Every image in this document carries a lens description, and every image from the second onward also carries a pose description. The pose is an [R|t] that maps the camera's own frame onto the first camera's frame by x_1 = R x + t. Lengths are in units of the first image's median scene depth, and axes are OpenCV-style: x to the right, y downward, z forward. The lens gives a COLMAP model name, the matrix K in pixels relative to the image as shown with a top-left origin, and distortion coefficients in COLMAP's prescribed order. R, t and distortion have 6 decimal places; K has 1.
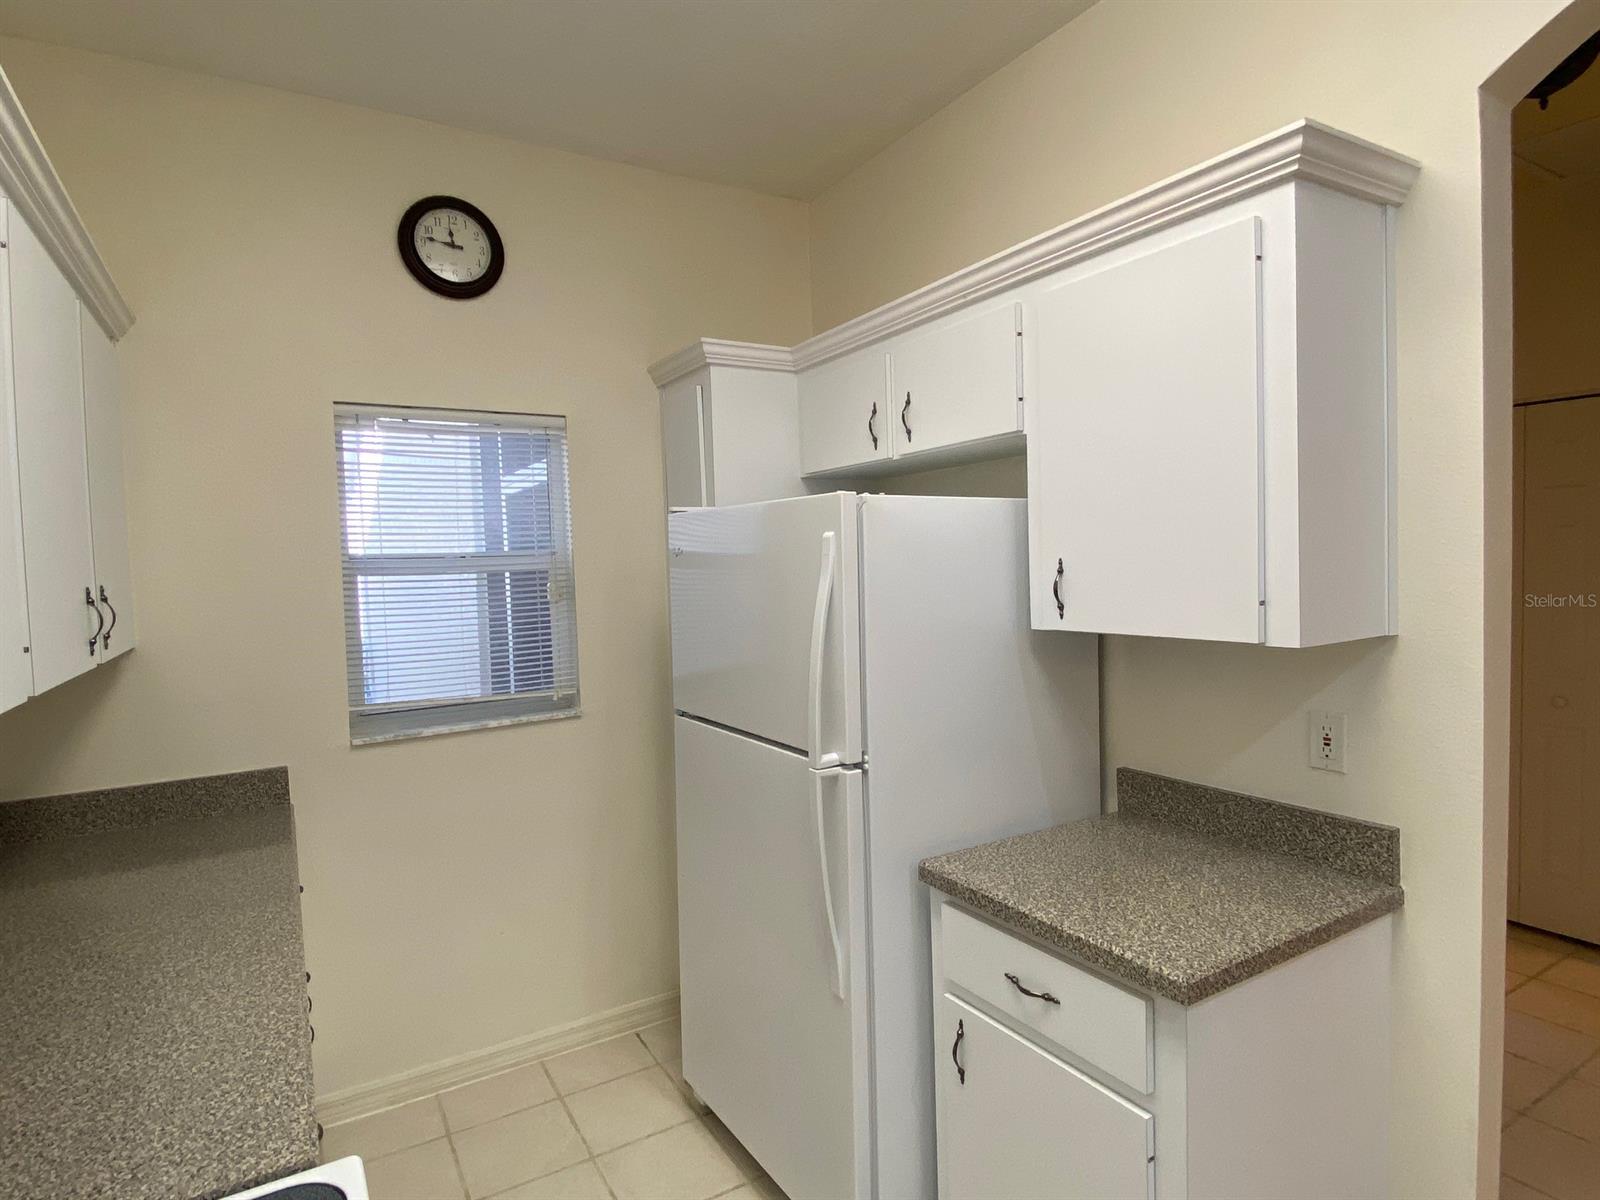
lens RADIAL K [[873.0, 0, 789.7], [0, 873.0, 601.7], [0, 0, 1]] dist [0.049866, -0.010099]
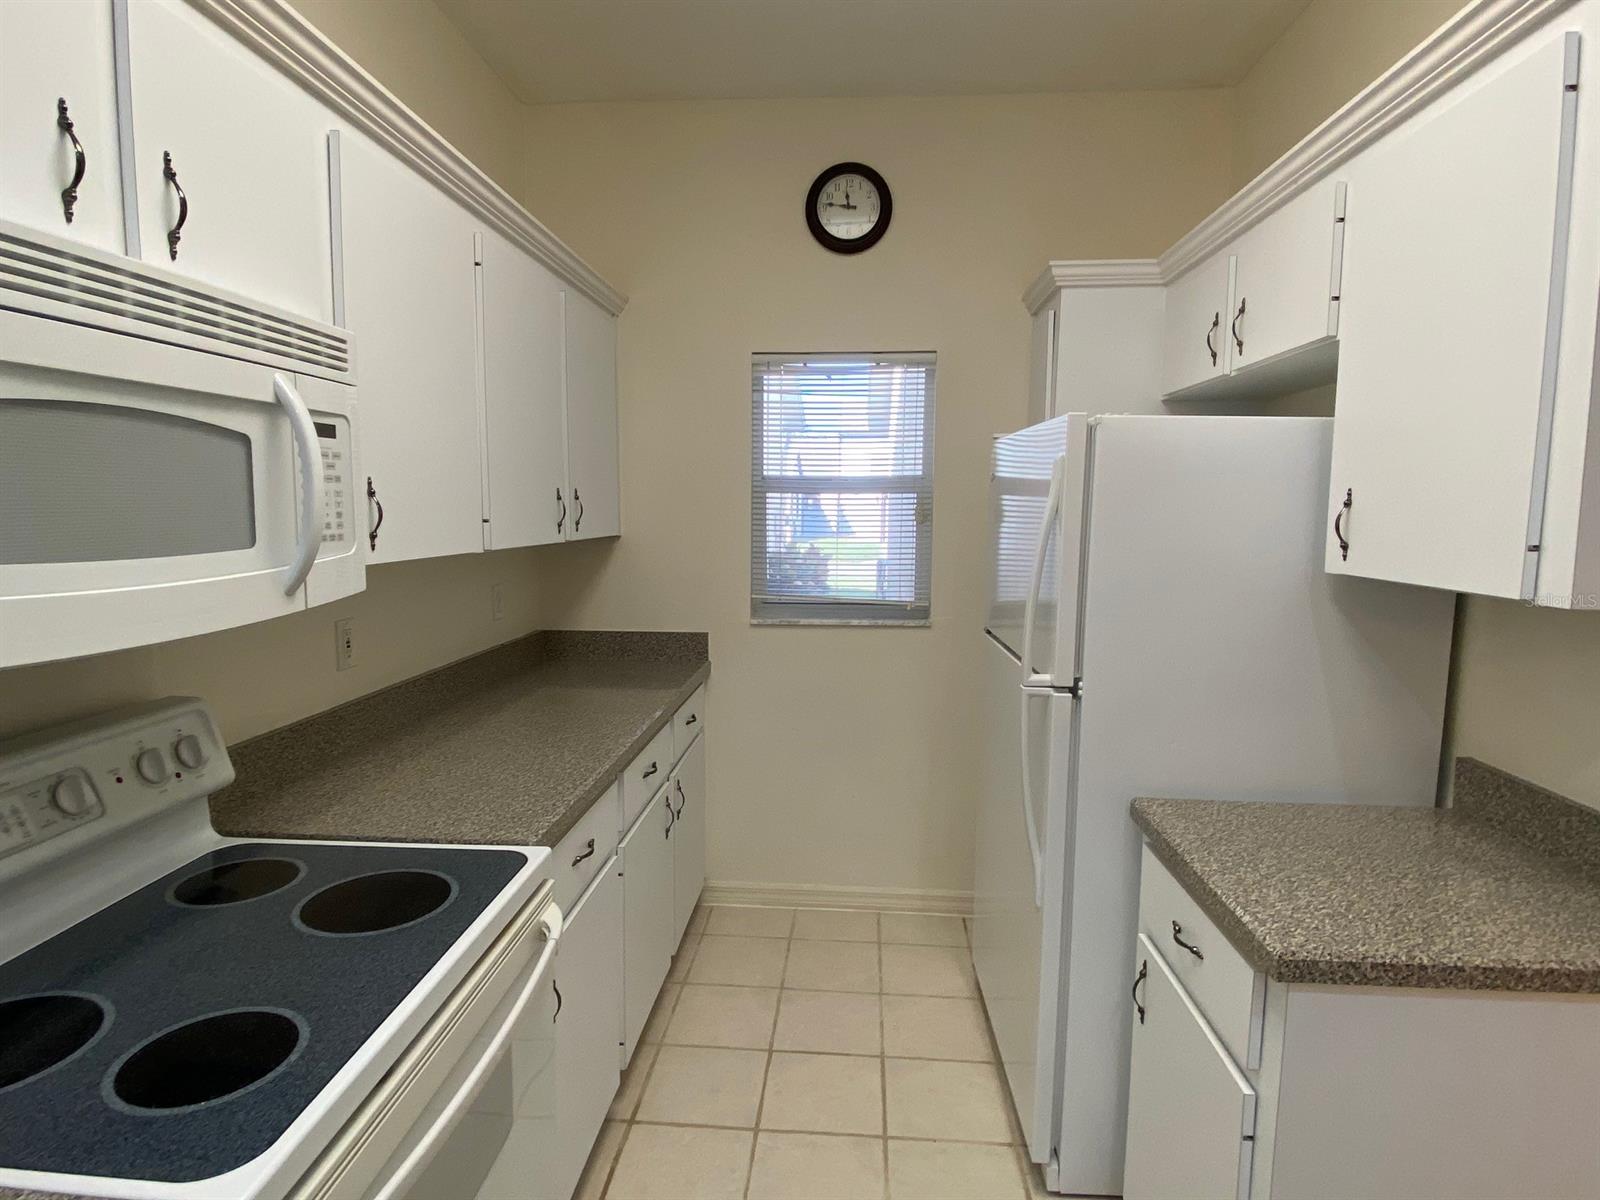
lens RADIAL K [[873.0, 0, 798.5], [0, 873.0, 600.5], [0, 0, 1]] dist [0.049866, -0.010099]
pose [[0.821494, 0.100441, -0.561302, 0.284112], [-0.059559, 0.994094, 0.090718, 0.008829], [0.567098, -0.041094, 0.822624, -0.003998]]
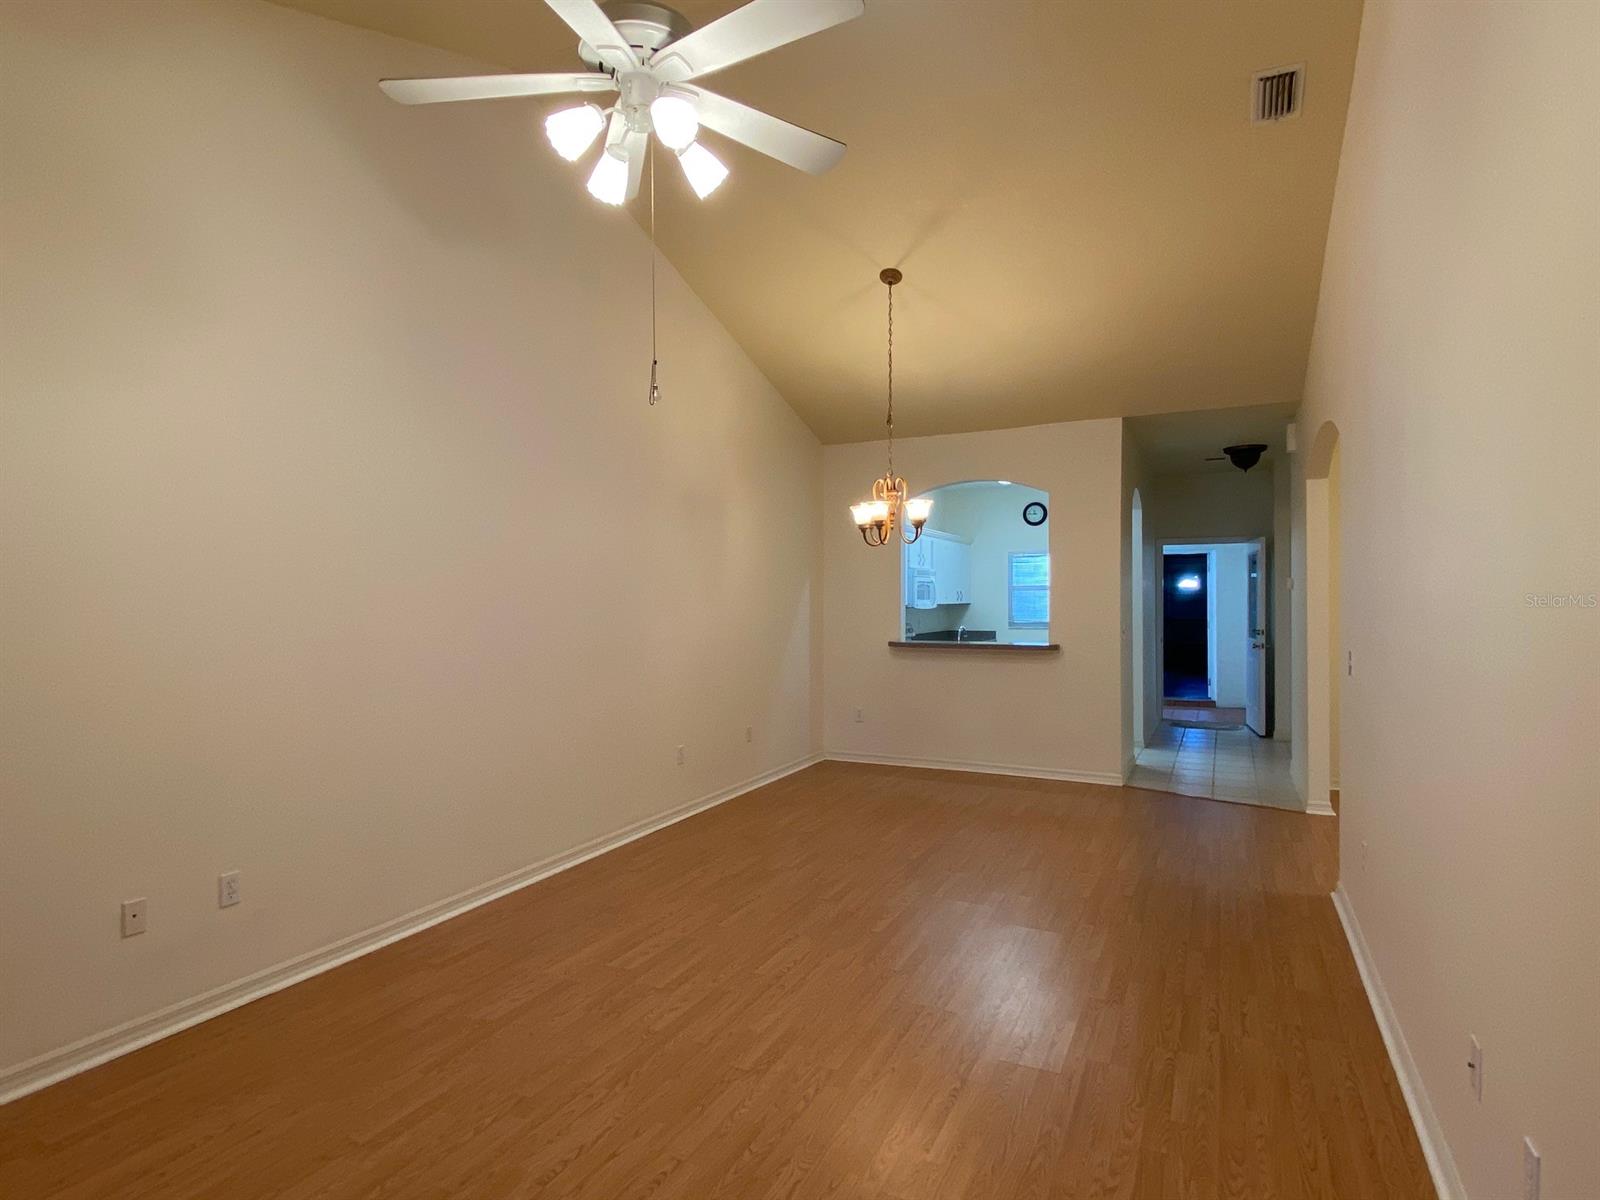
lens RADIAL K [[873.0, 0, 790.7], [0, 873.0, 600.0], [0, 0, 1]] dist [0.049866, -0.010099]
pose [[0.555714, 0.030583, -0.830811, 2.705023], [-0.053571, 0.998564, 0.000925, 0.074604], [0.829646, 0.043993, 0.556554, -2.509742]]
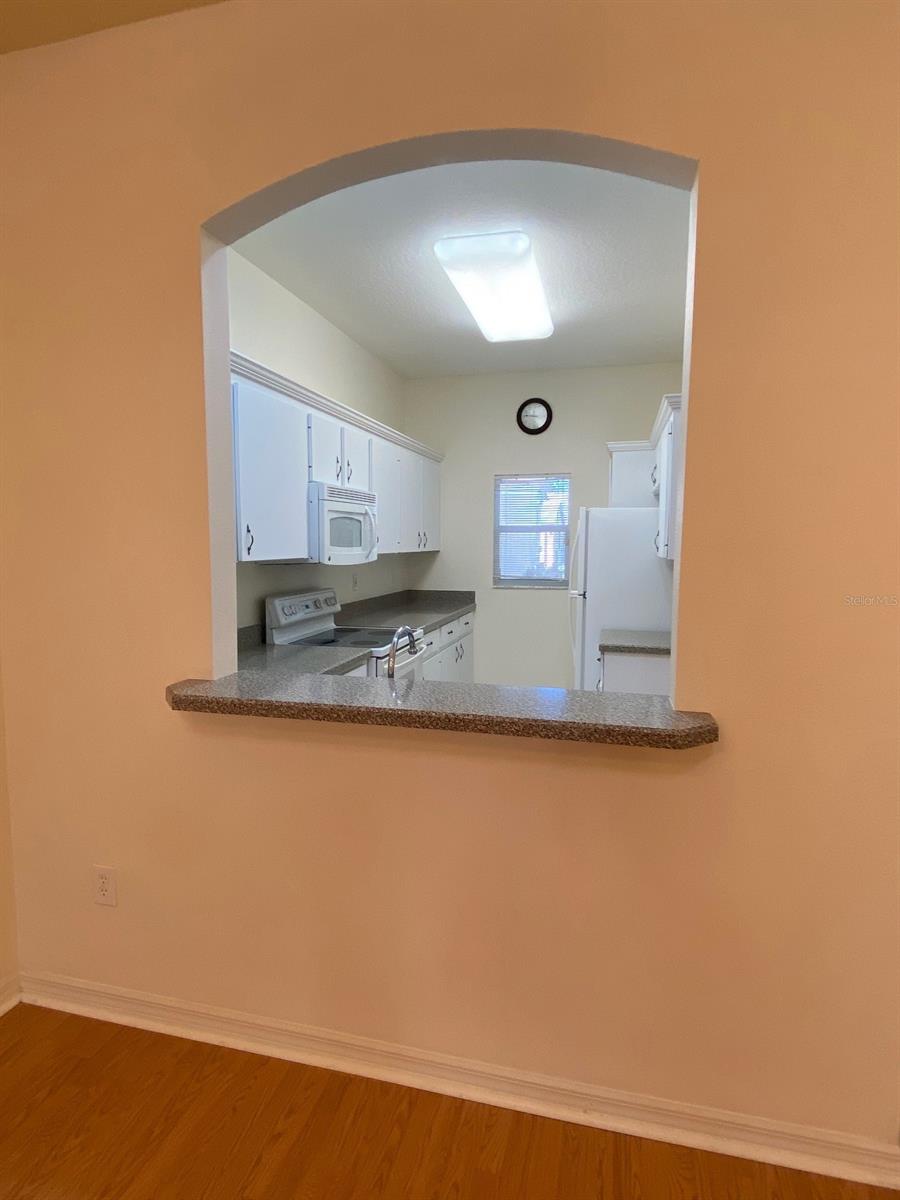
lens RADIAL K [[654.7, 0, 449.8], [0, 654.7, 603.2], [0, 0, 1]] dist [0.049866, -0.010099]
pose [[0.708094, 0.100322, -0.698955, 1.040229], [-0.057283, 0.994755, 0.084746, 0.032811], [0.703791, -0.019970, 0.710126, -0.754610]]
